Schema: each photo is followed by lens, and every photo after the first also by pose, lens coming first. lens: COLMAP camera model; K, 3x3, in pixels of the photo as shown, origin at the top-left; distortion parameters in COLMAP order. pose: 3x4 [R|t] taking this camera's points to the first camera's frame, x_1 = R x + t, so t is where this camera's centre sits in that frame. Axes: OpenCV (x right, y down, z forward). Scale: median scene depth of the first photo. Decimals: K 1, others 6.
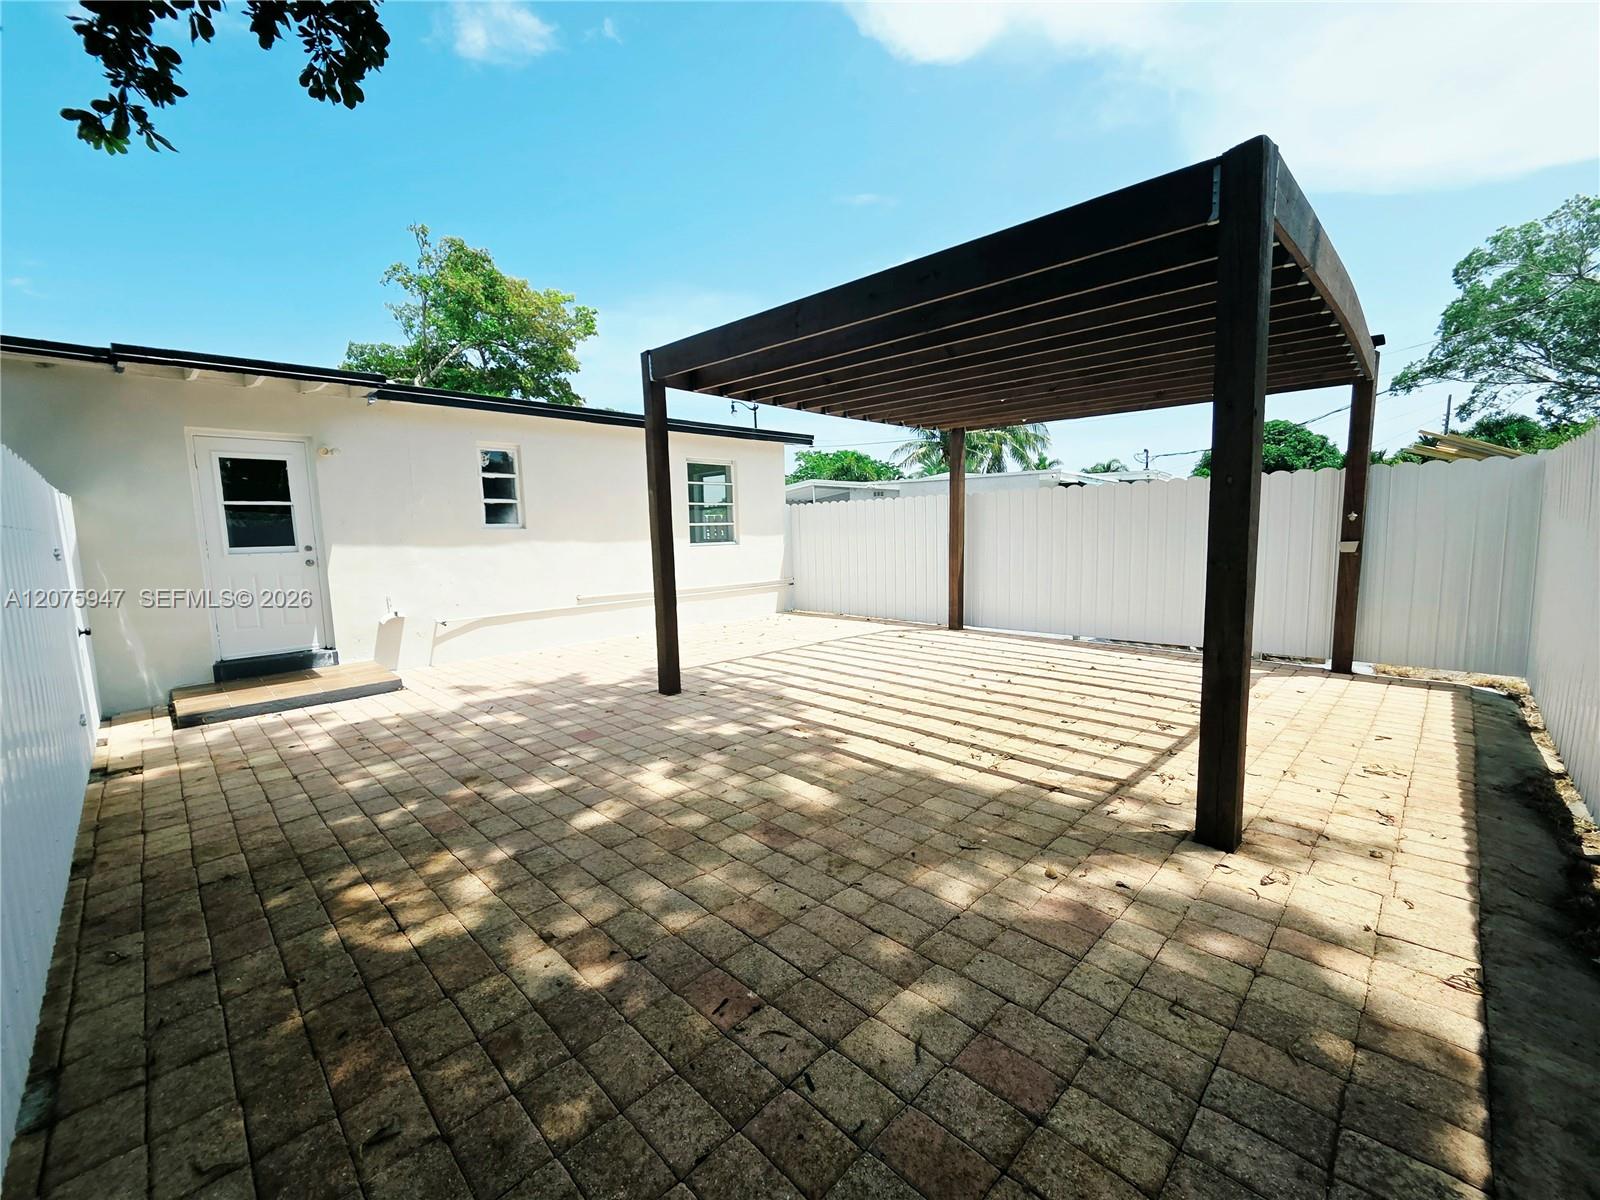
lens RADIAL K [[663.7, 0, 781.6], [0, 663.7, 601.2], [0, 0, 1]] dist [-0.000166, 0.000318]
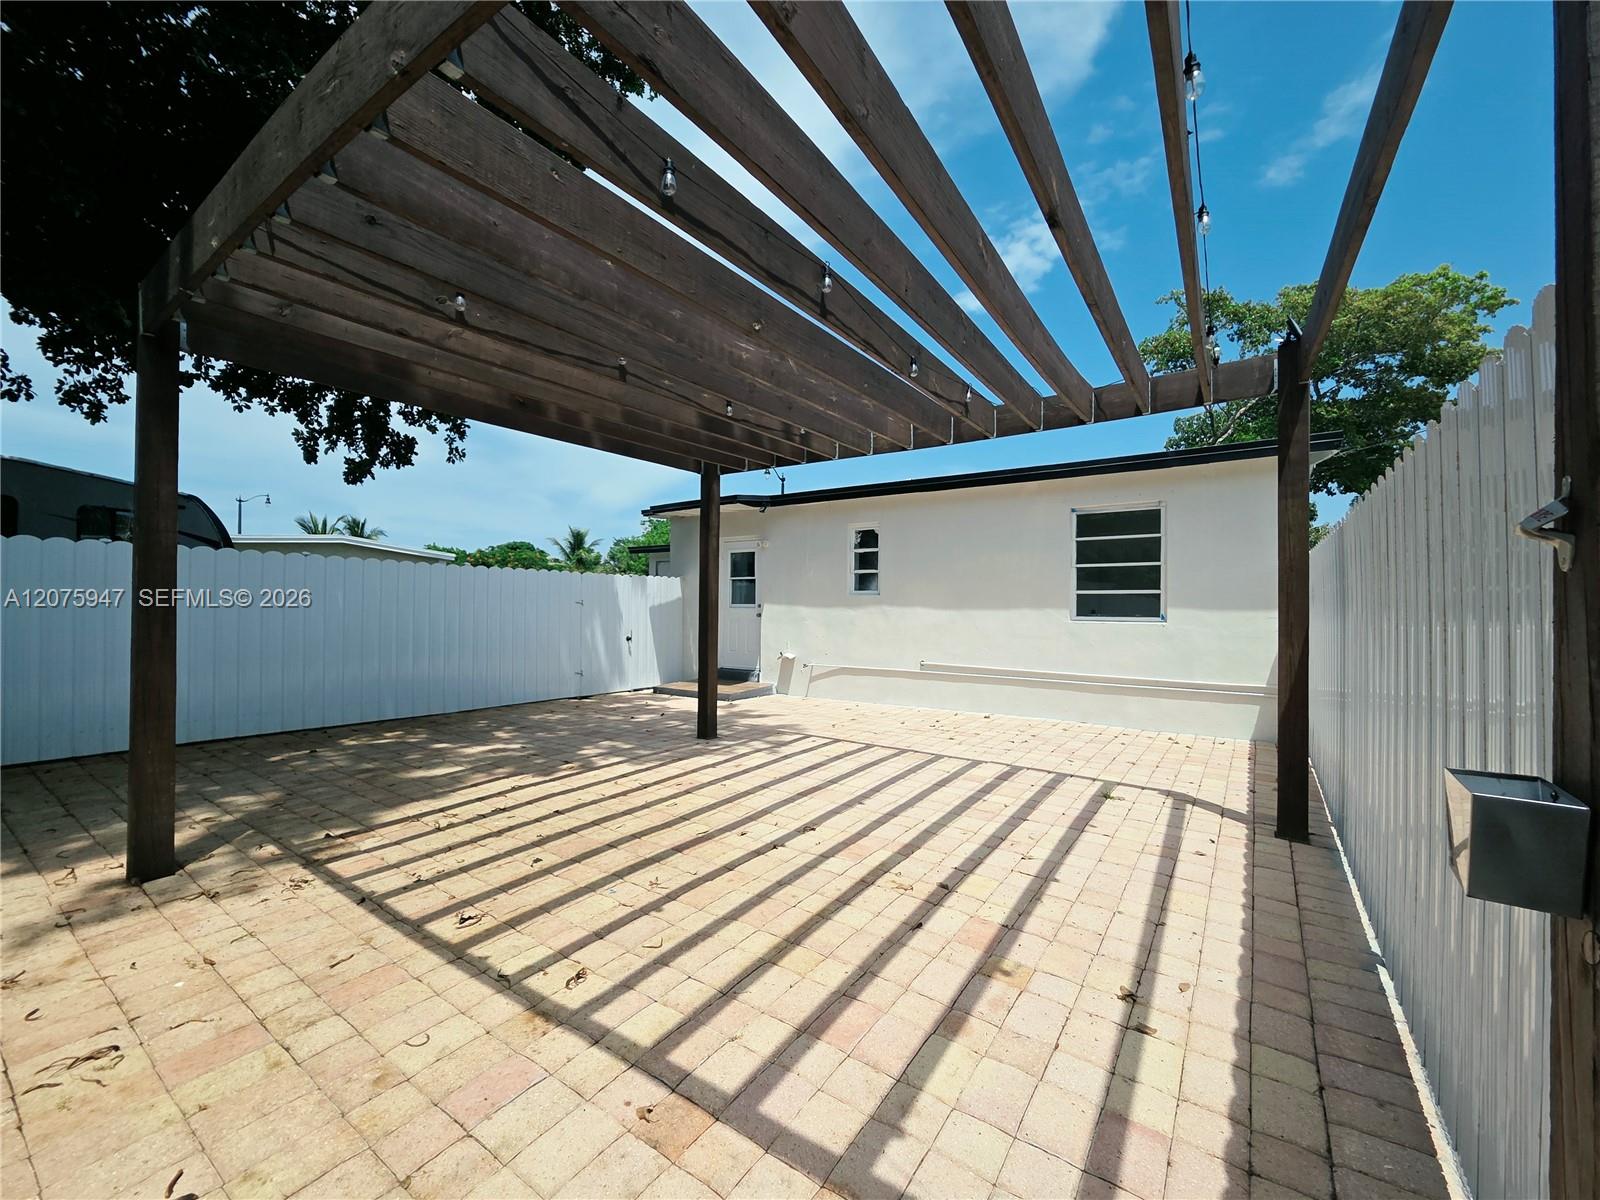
lens RADIAL K [[663.7, 0, 781.6], [0, 663.7, 601.2], [0, 0, 1]] dist [-0.000166, 0.000318]
pose [[0.156028, 0.015111, -0.987637, 0.912822], [-0.118679, 0.992926, -0.003557, -0.098224], [0.980597, 0.117766, 0.156717, 0.865974]]
